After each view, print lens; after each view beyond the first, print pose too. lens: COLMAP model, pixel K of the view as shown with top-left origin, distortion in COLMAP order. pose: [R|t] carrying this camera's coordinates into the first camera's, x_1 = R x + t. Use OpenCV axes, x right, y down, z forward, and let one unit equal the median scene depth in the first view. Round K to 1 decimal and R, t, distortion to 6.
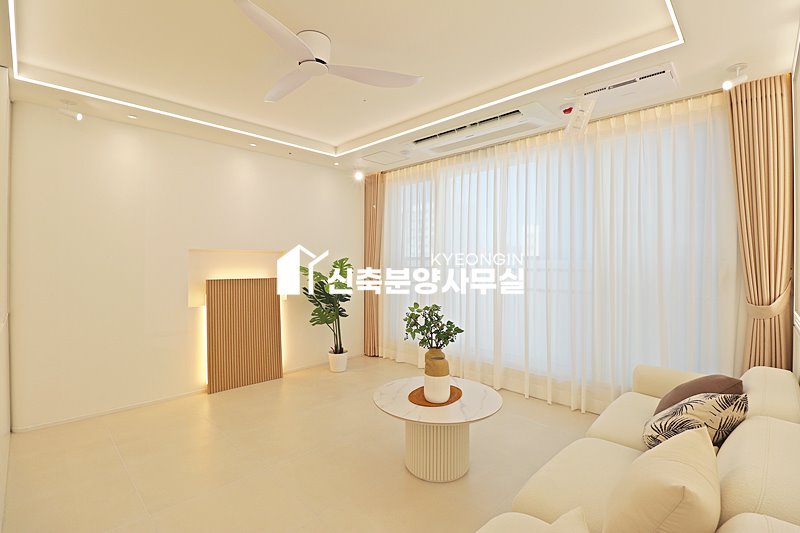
lens RADIAL K [[367.9, 0, 400.0], [0, 367.9, 266.5], [0, 0, 1]] dist [0.000430, 0.000188]
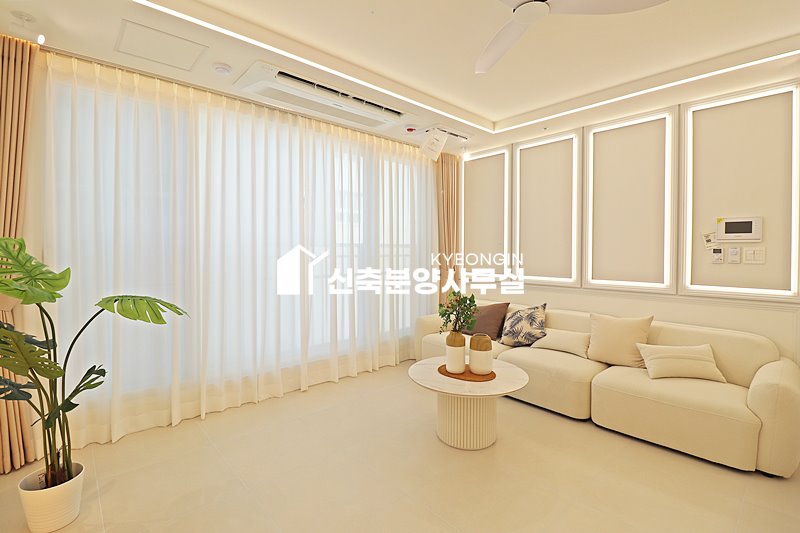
lens RADIAL K [[371.0, 0, 405.6], [0, 371.0, 261.2], [0, 0, 1]] dist [-0.000776, -0.010338]
pose [[0.050450, -0.037705, 0.998015, -0.669351], [0.011800, 0.999240, 0.037155, -0.014398], [-0.998657, 0.009903, 0.050857, 0.768221]]
